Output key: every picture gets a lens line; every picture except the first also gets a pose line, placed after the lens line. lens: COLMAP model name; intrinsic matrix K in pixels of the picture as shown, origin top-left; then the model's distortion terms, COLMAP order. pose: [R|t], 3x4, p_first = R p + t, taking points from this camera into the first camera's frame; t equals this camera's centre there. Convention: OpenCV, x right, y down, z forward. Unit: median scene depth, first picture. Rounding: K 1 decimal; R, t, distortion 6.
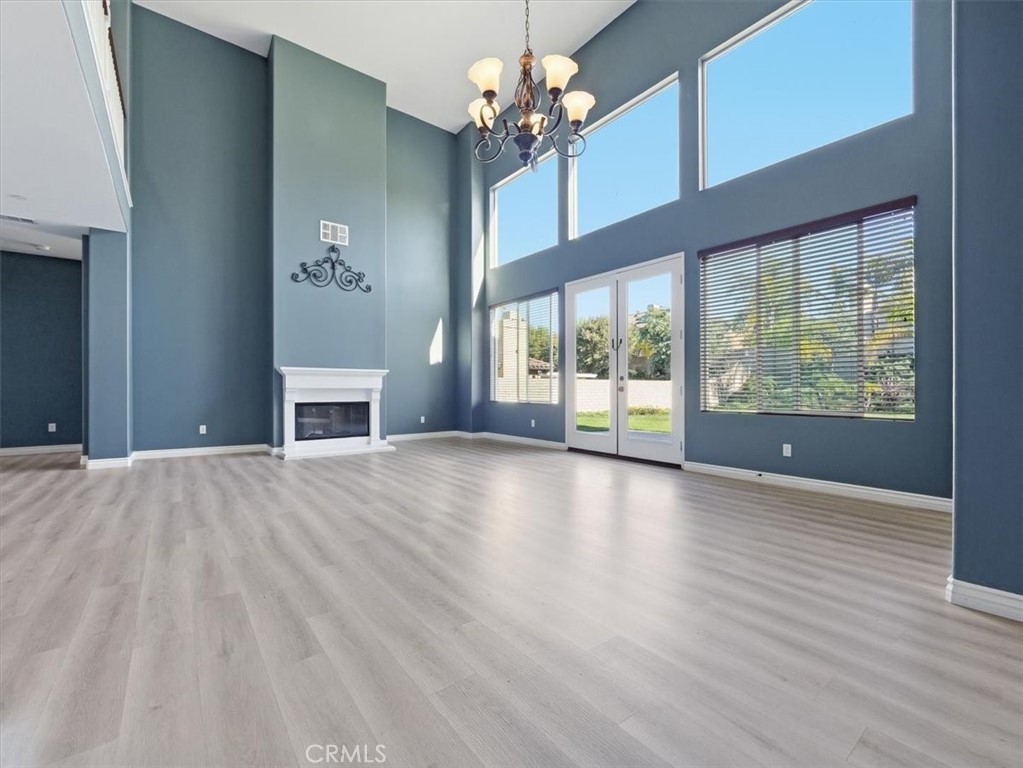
lens RADIAL K [[432.4, 0, 510.6], [0, 432.4, 389.0], [0, 0, 1]] dist [-0.006916, -0.000047]
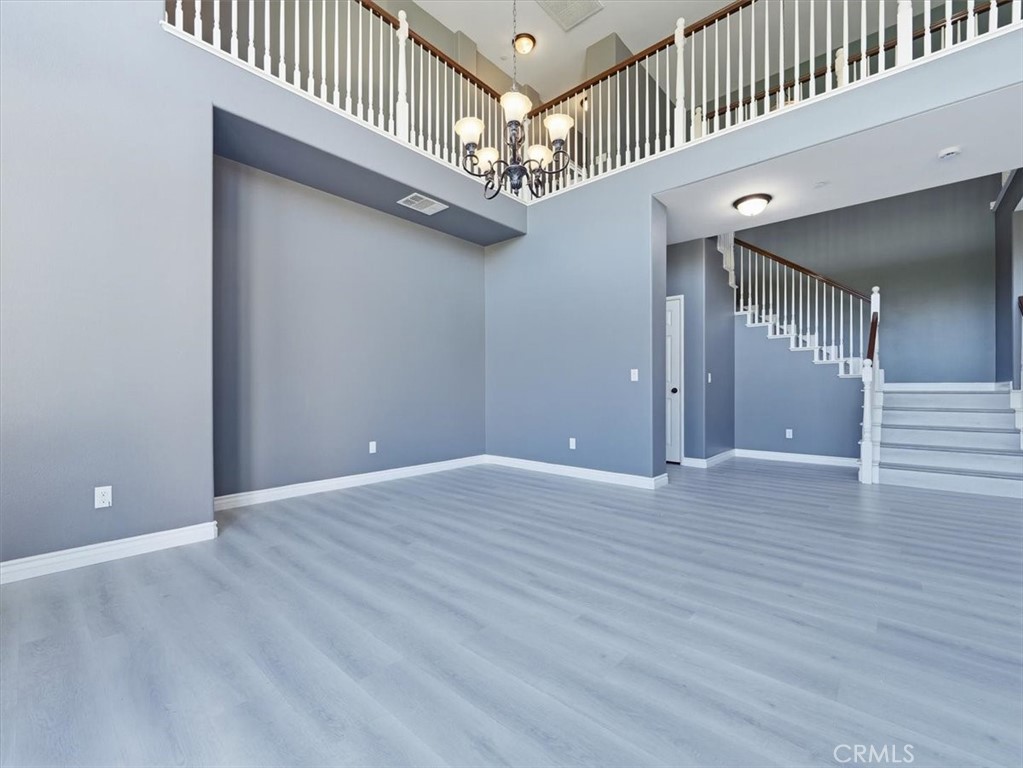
lens RADIAL K [[432.4, 0, 510.6], [0, 432.4, 389.0], [0, 0, 1]] dist [-0.006916, -0.000047]
pose [[-0.983137, -0.002894, -0.182848, 0.237471], [-0.002510, 0.999994, -0.002334, -0.001183], [0.182854, -0.001836, -0.983138, 1.913406]]
